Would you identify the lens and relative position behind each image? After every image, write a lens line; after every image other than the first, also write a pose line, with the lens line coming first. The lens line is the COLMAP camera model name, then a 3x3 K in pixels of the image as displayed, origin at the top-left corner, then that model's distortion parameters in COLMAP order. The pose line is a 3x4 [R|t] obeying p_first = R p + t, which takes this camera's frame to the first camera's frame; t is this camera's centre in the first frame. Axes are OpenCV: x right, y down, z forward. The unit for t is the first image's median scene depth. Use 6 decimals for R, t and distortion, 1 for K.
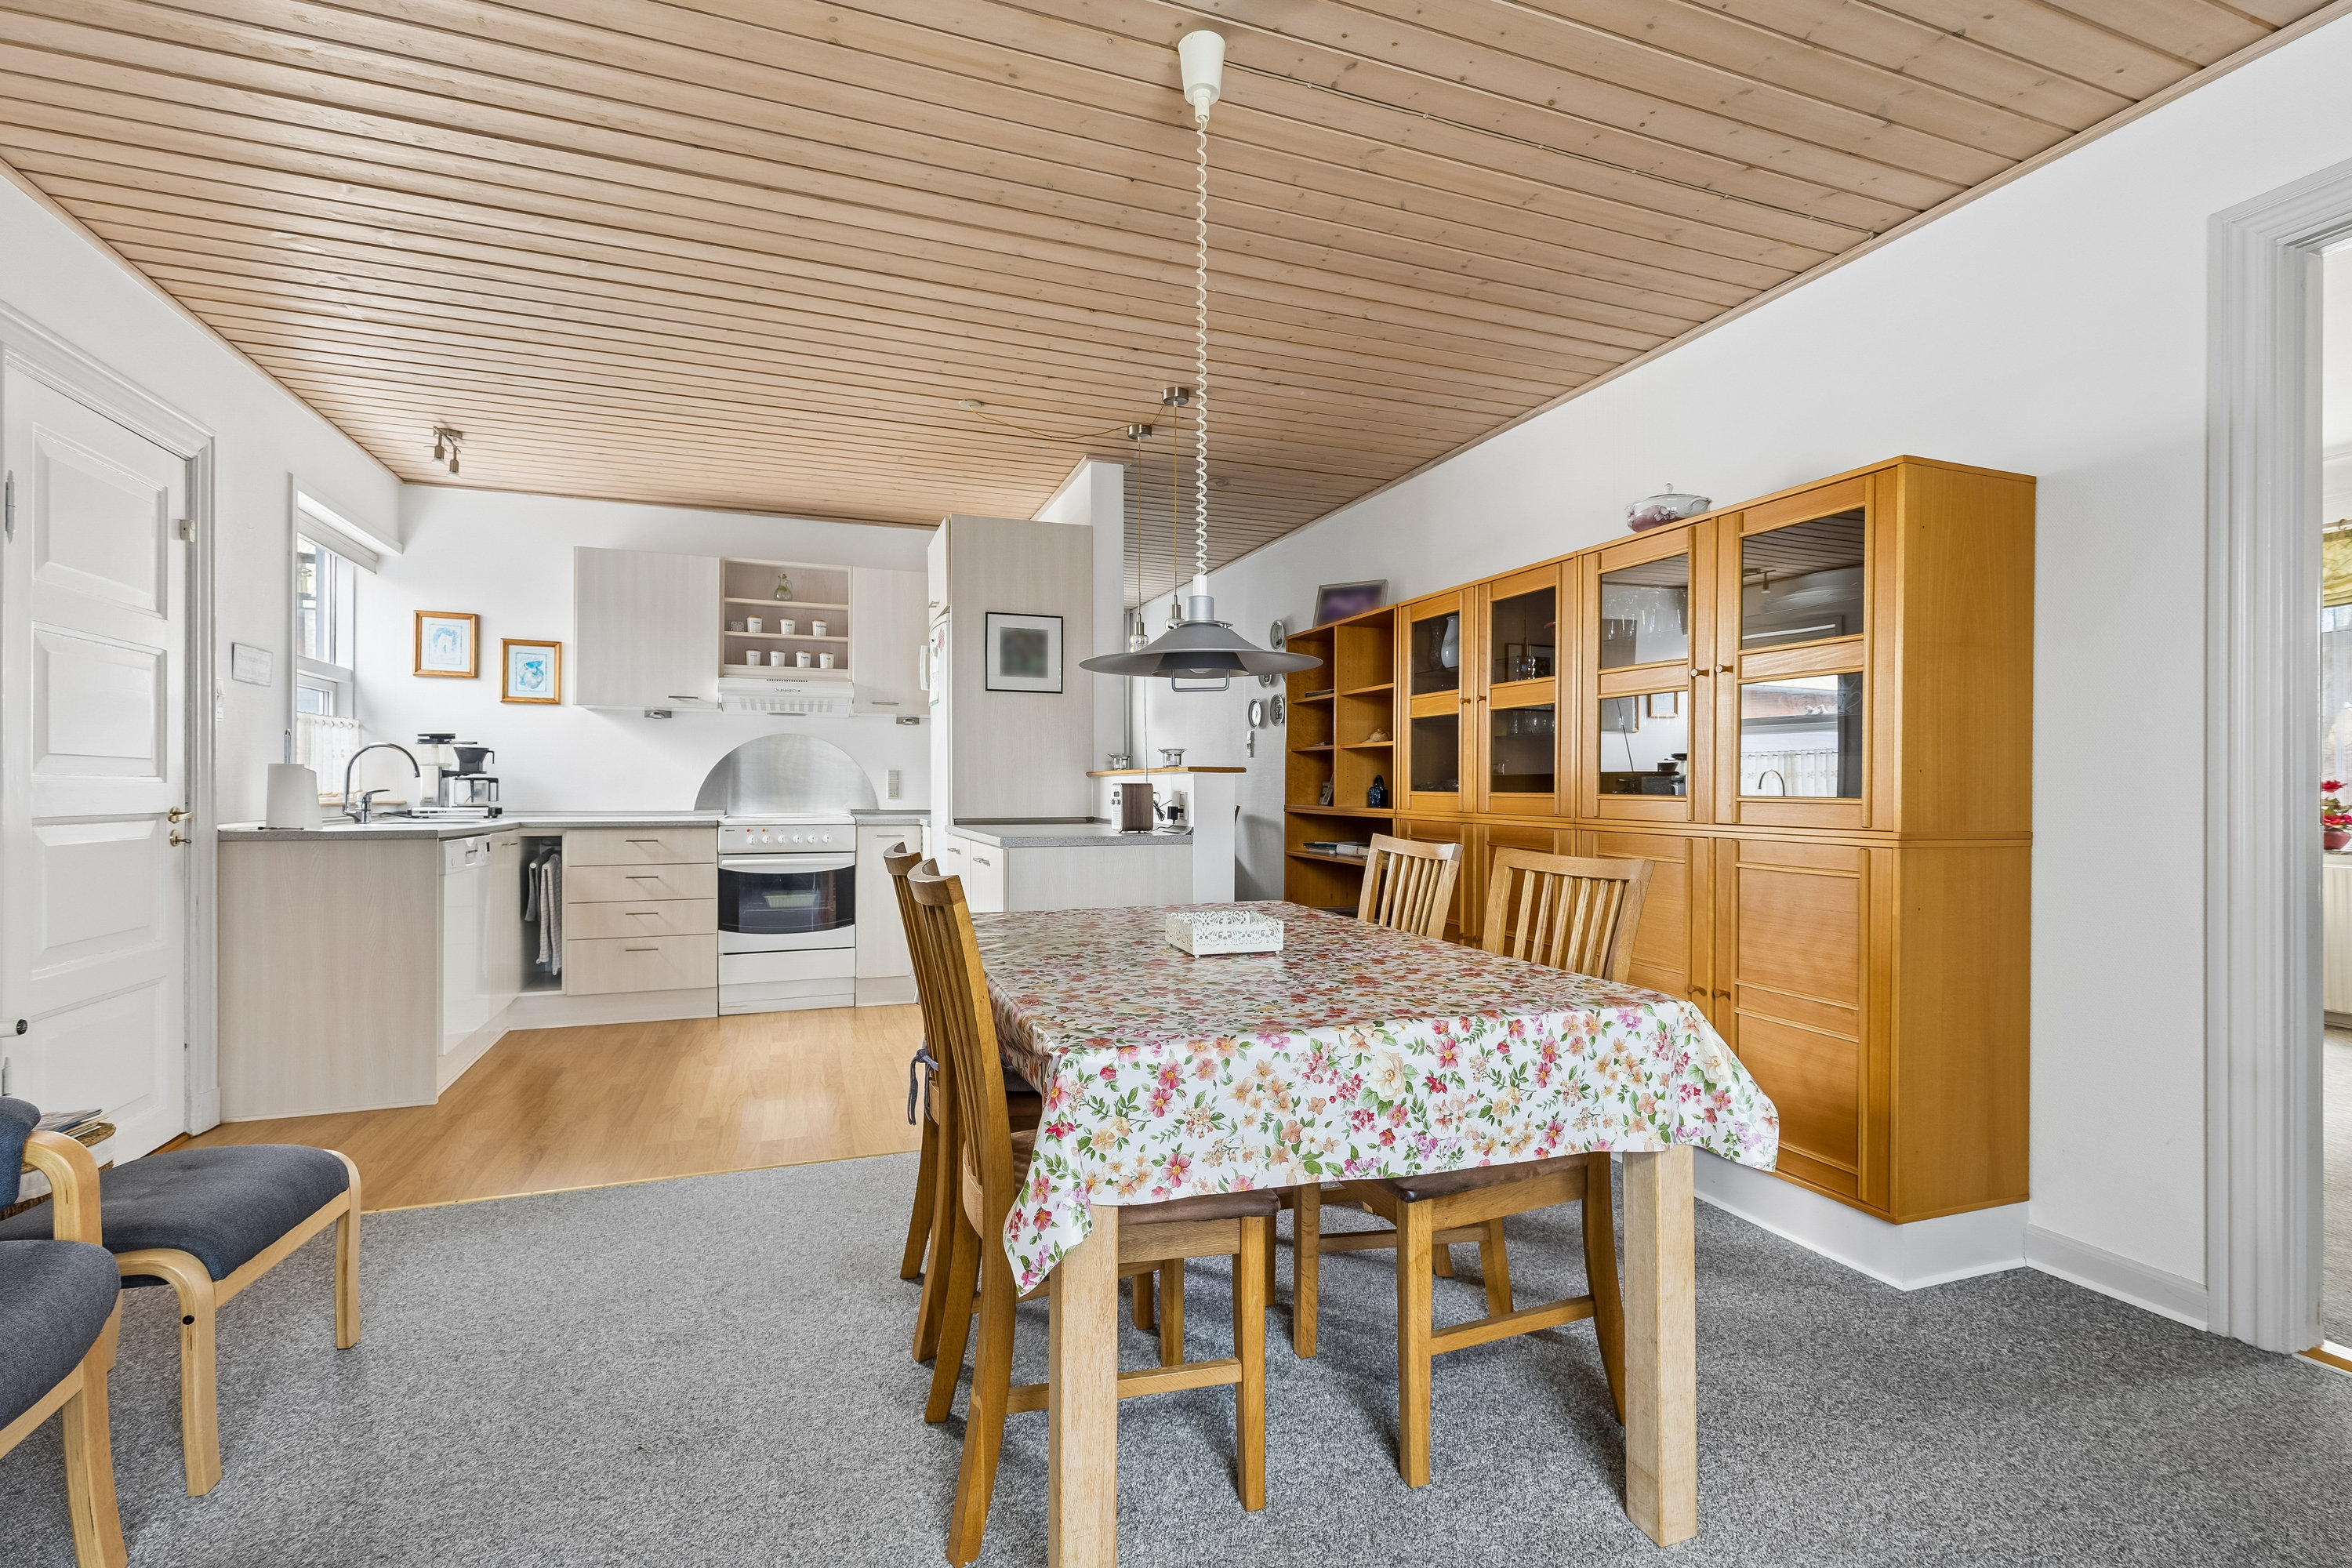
lens RADIAL K [[1079.2, 0, 1178.6], [0, 1079.2, 793.1], [0, 0, 1]] dist [-0.000078, -0.000076]
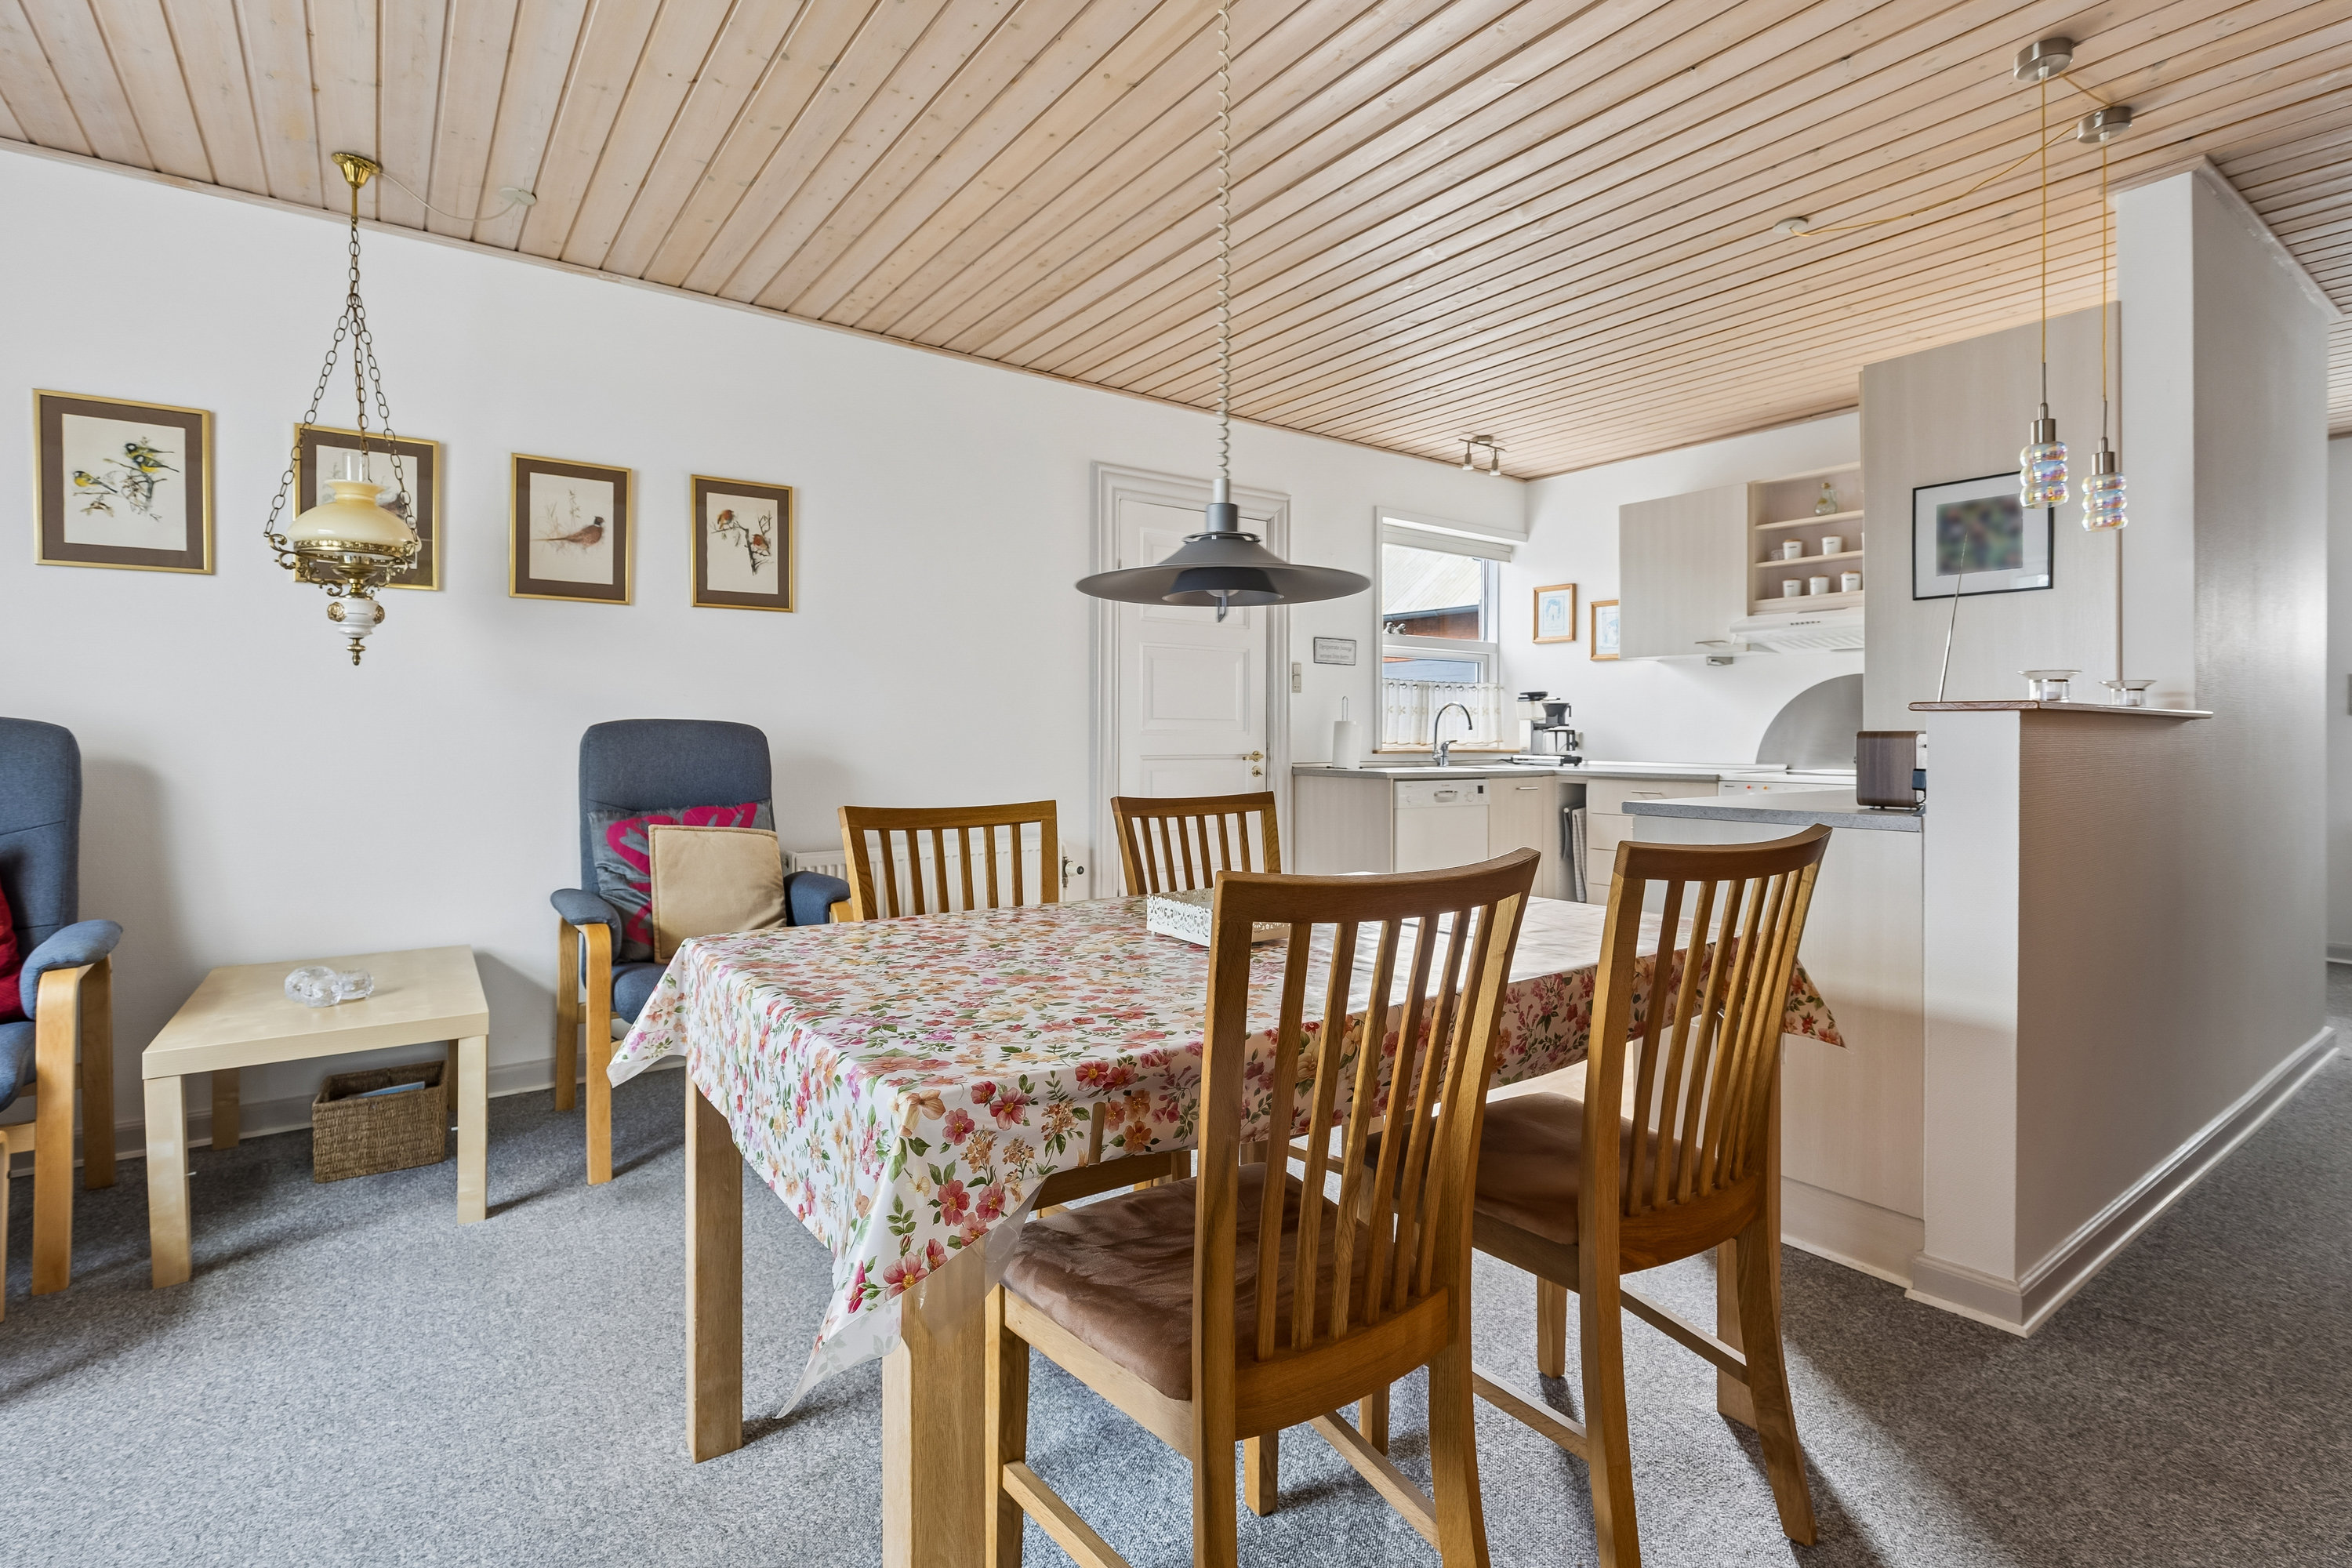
lens RADIAL K [[1079.2, 0, 1135.5], [0, 1079.2, 743.4], [0, 0, 1]] dist [-0.000078, -0.000076]
pose [[0.260944, 0.004015, -0.965346, 0.318427], [-0.006238, 0.999977, 0.002473, -0.000184], [0.965334, 0.005376, 0.260963, 0.281337]]
